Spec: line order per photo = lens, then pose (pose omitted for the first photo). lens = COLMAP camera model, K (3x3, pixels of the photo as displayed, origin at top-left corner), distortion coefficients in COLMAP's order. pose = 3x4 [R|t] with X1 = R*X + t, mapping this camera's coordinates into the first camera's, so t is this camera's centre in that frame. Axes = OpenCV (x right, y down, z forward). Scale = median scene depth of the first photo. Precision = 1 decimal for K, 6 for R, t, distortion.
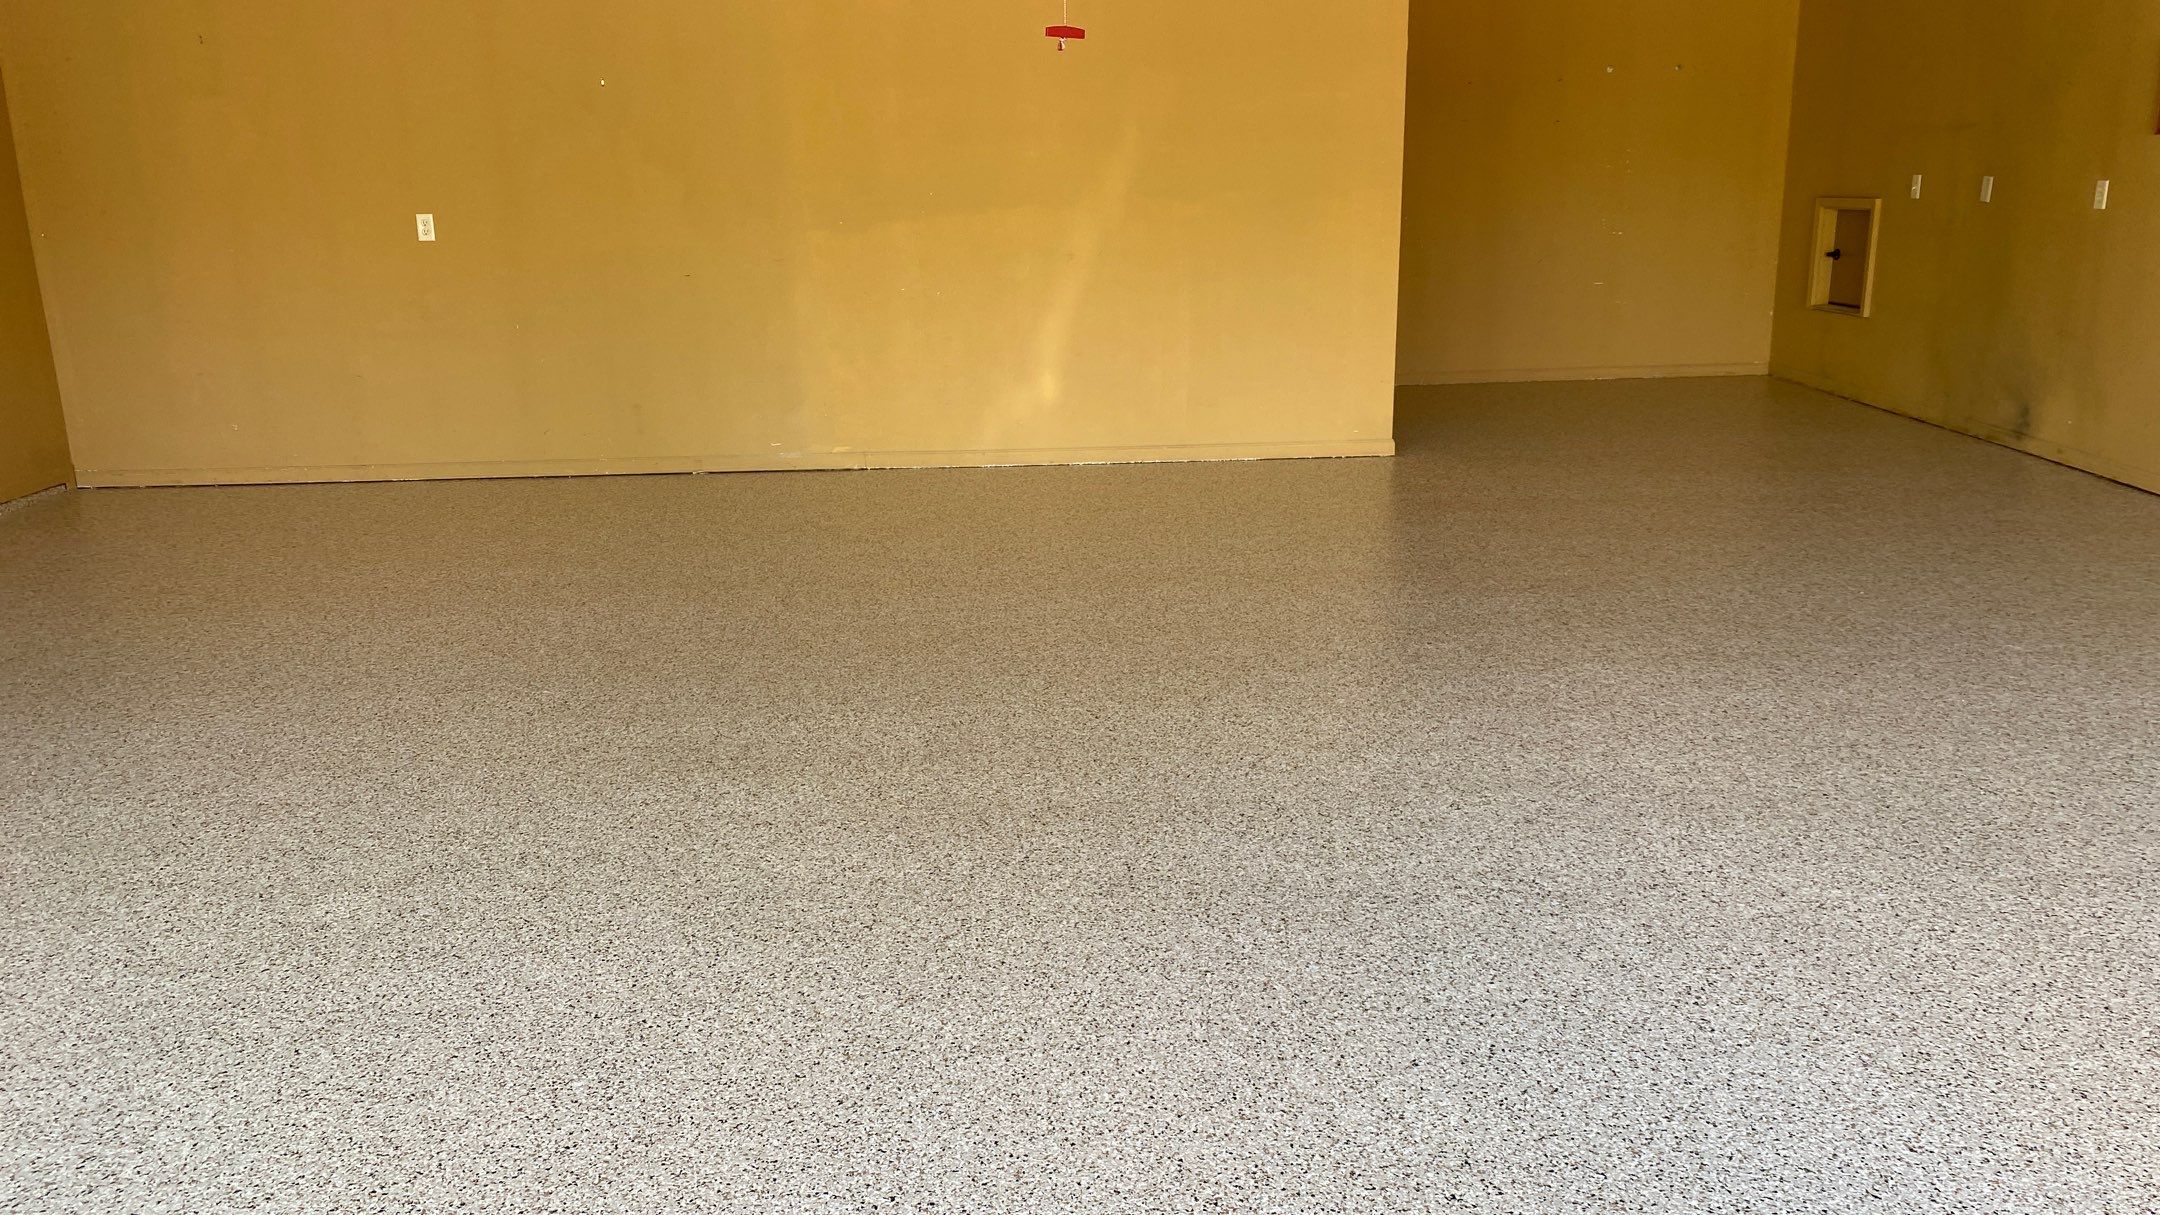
lens RADIAL K [[1664.0, 0, 1069.4], [0, 1664.0, 616.7], [0, 0, 1]] dist [0.040994, -0.053162]
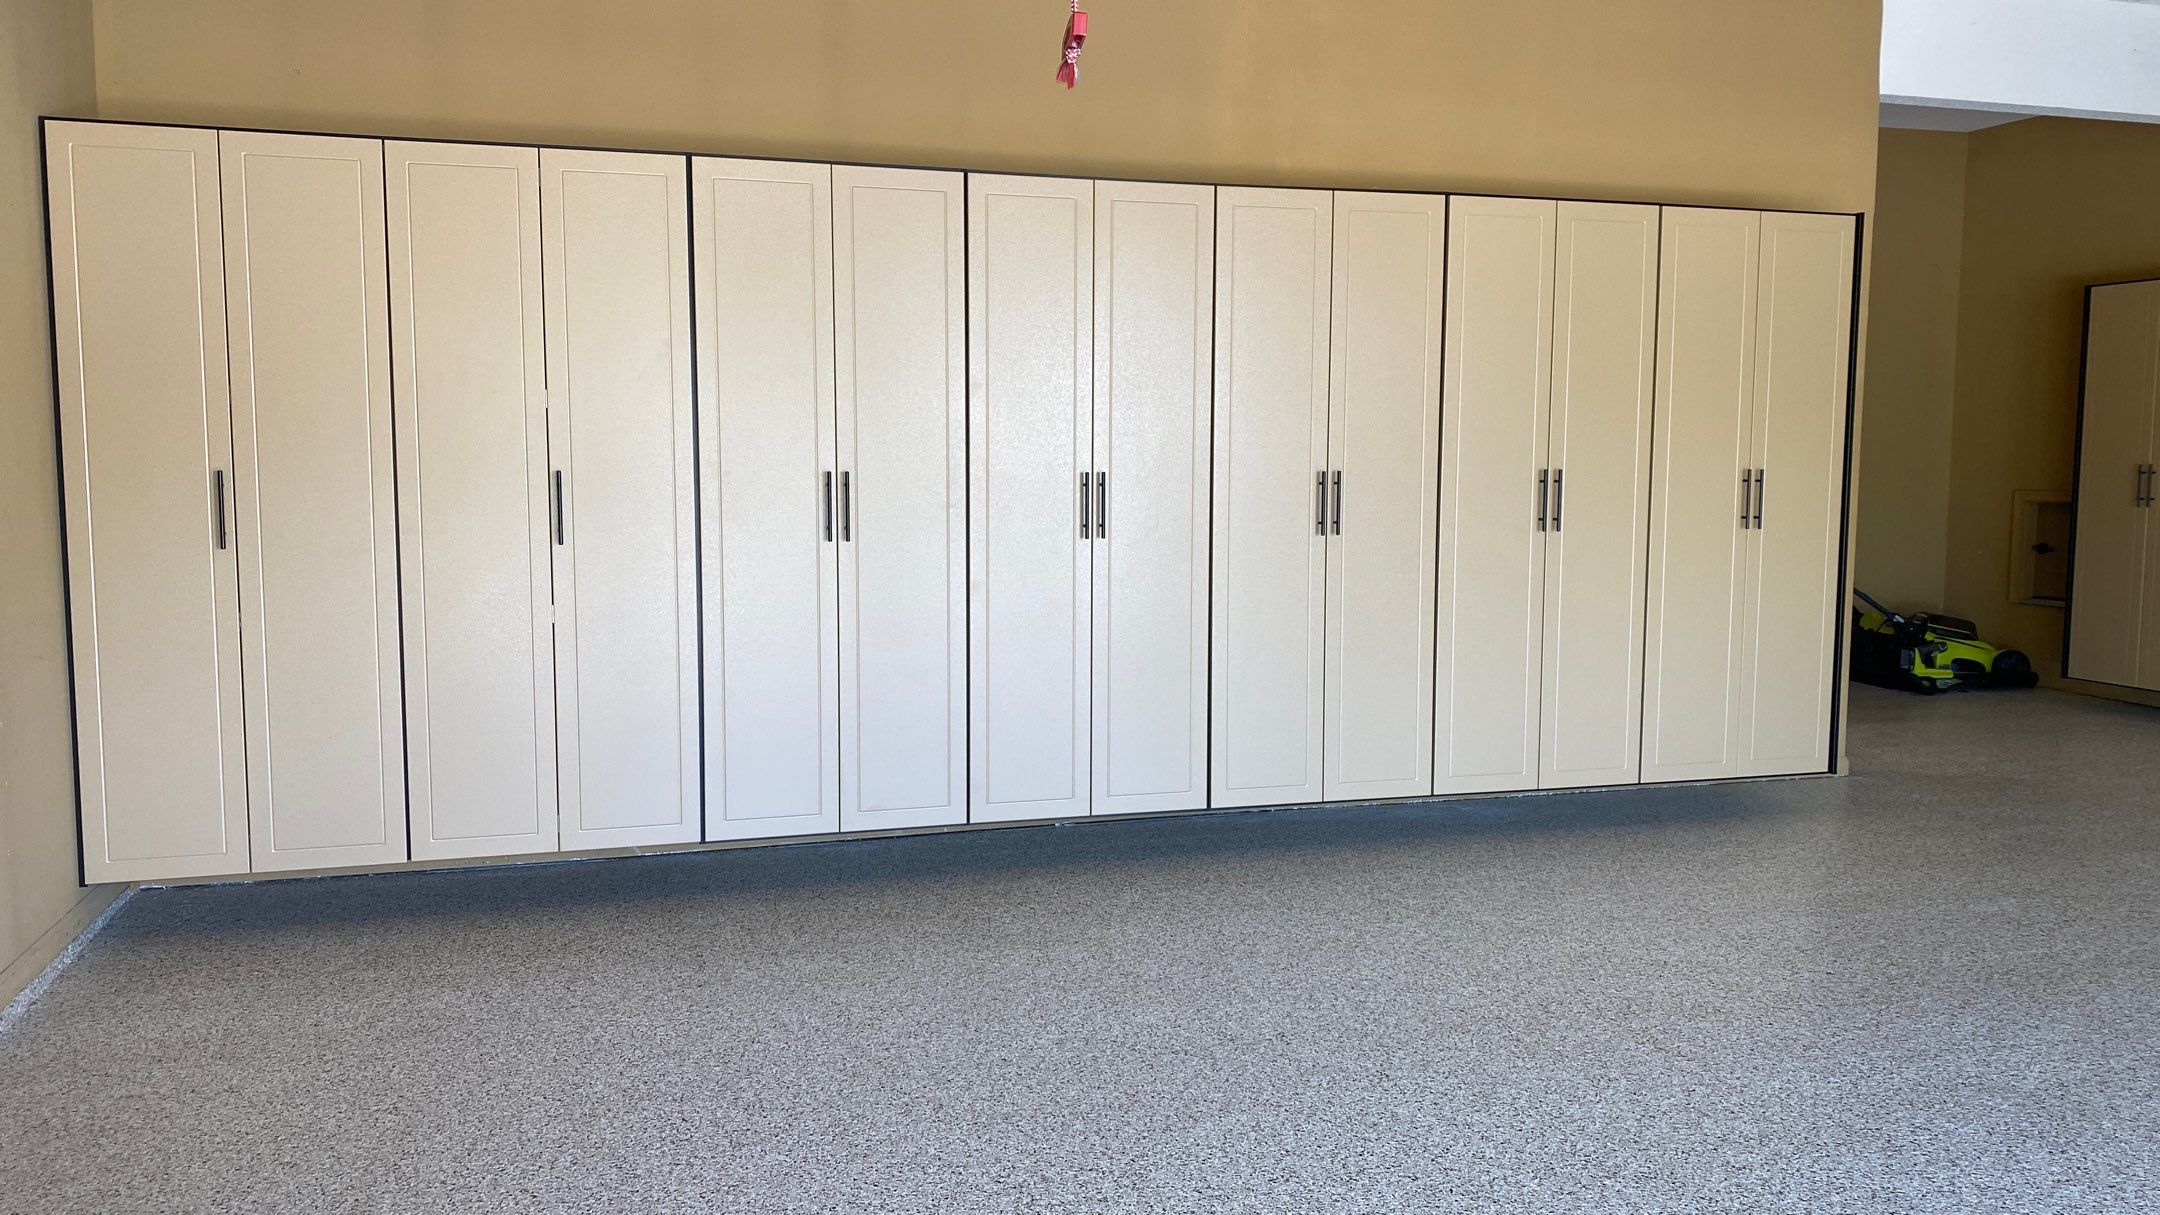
lens RADIAL K [[1664.0, 0, 1062.3], [0, 1664.0, 594.7], [0, 0, 1]] dist [0.040994, -0.053162]
pose [[0.964575, 0.000222, 0.263809, -0.592617], [0.046320, 0.984322, -0.170189, -0.087680], [-0.259710, 0.176380, 0.949442, 0.399171]]
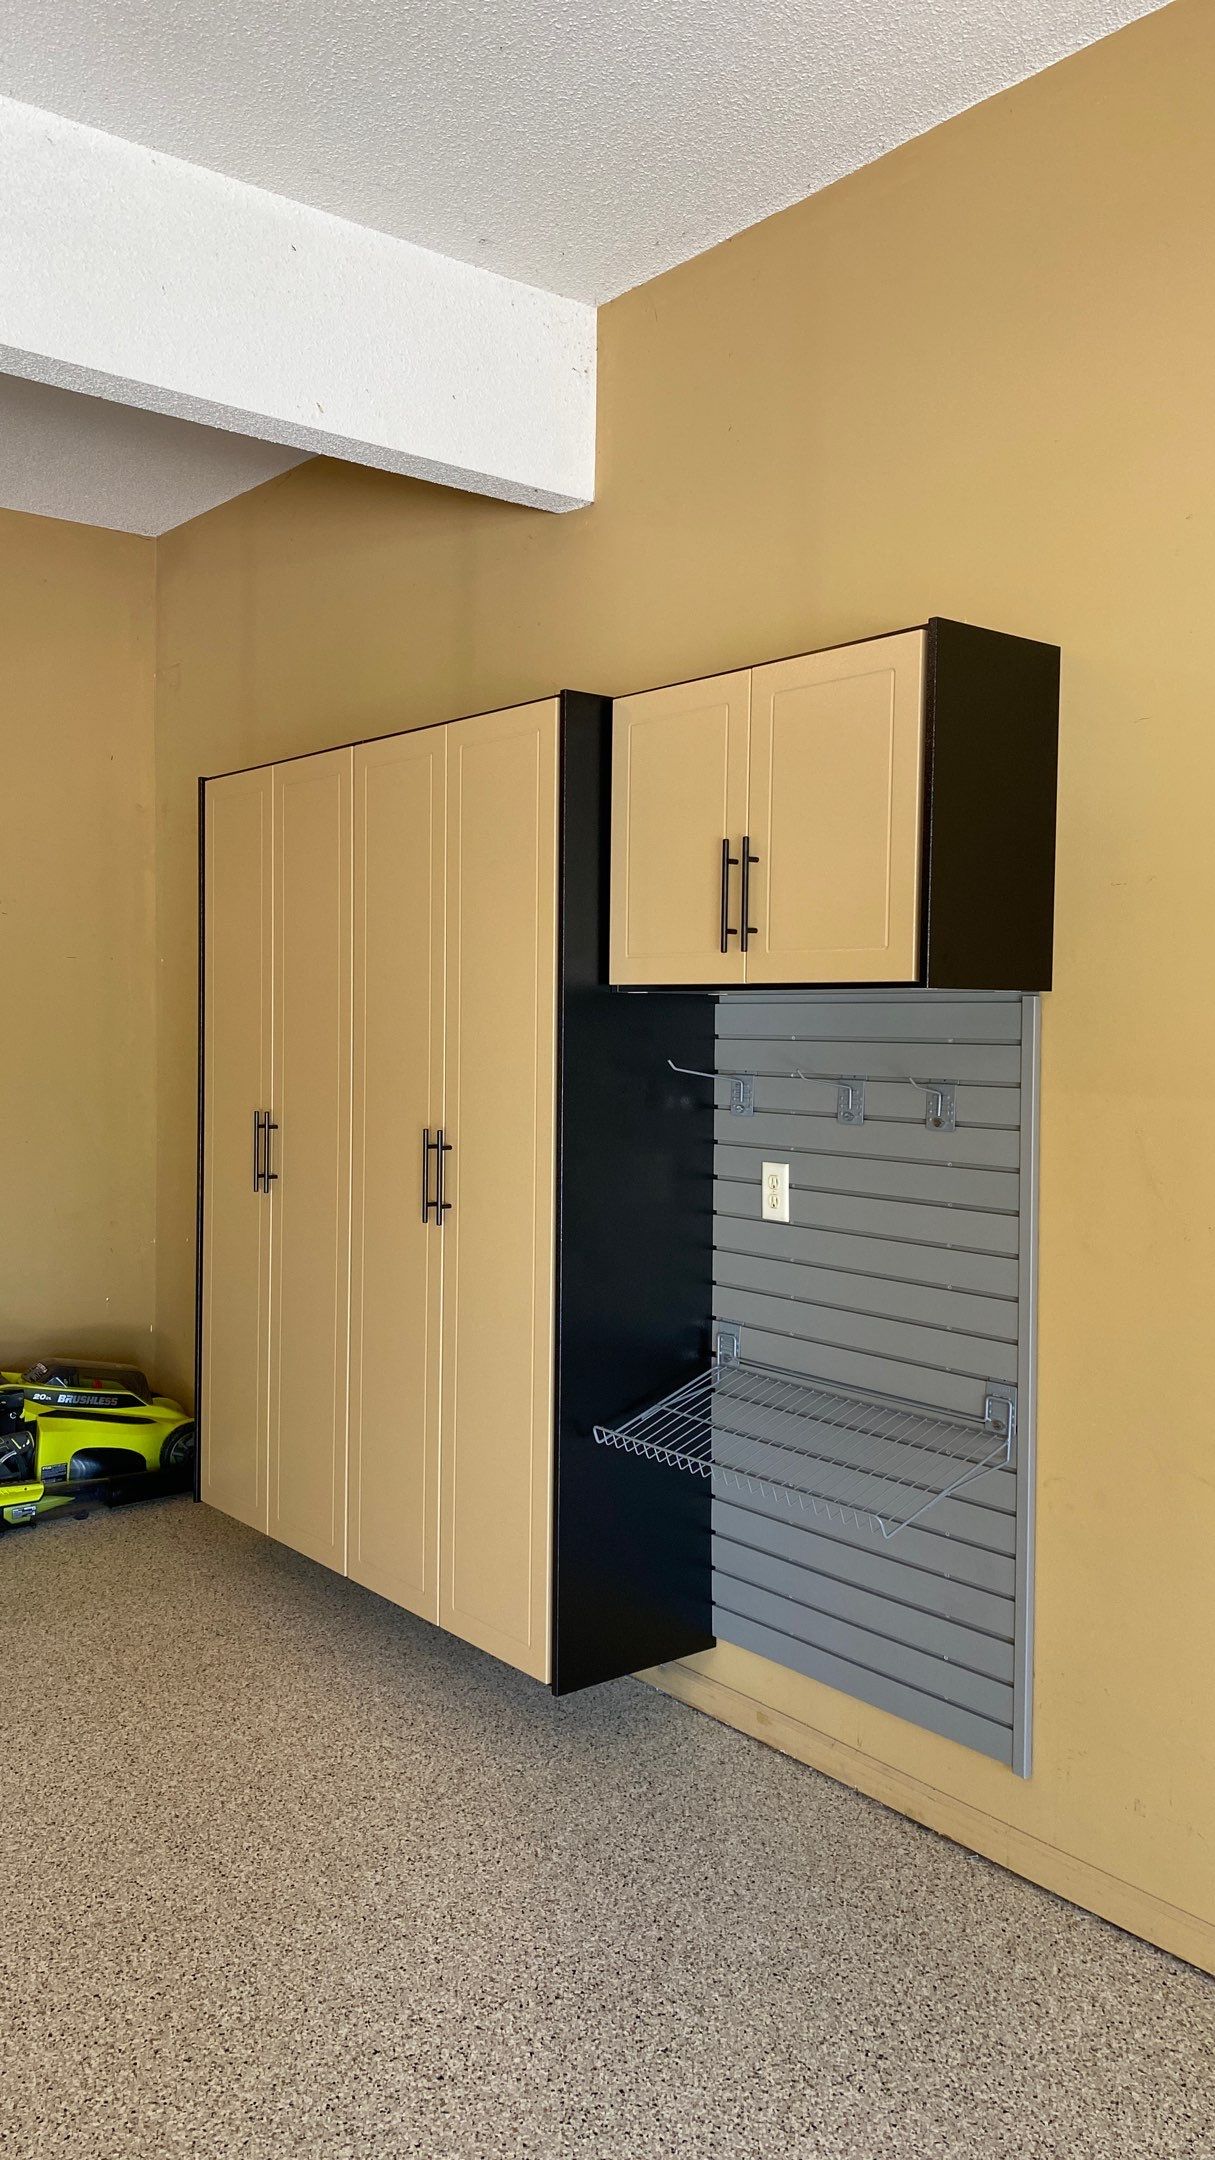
lens RADIAL K [[1664.0, 0, 611.8], [0, 1664.0, 1041.2], [0, 0, 1]] dist [0.040994, -0.053162]
pose [[0.793836, 0.016173, 0.607917, 0.361913], [0.136595, 0.969361, -0.204159, -0.255957], [-0.592593, 0.245107, 0.767305, 0.828326]]
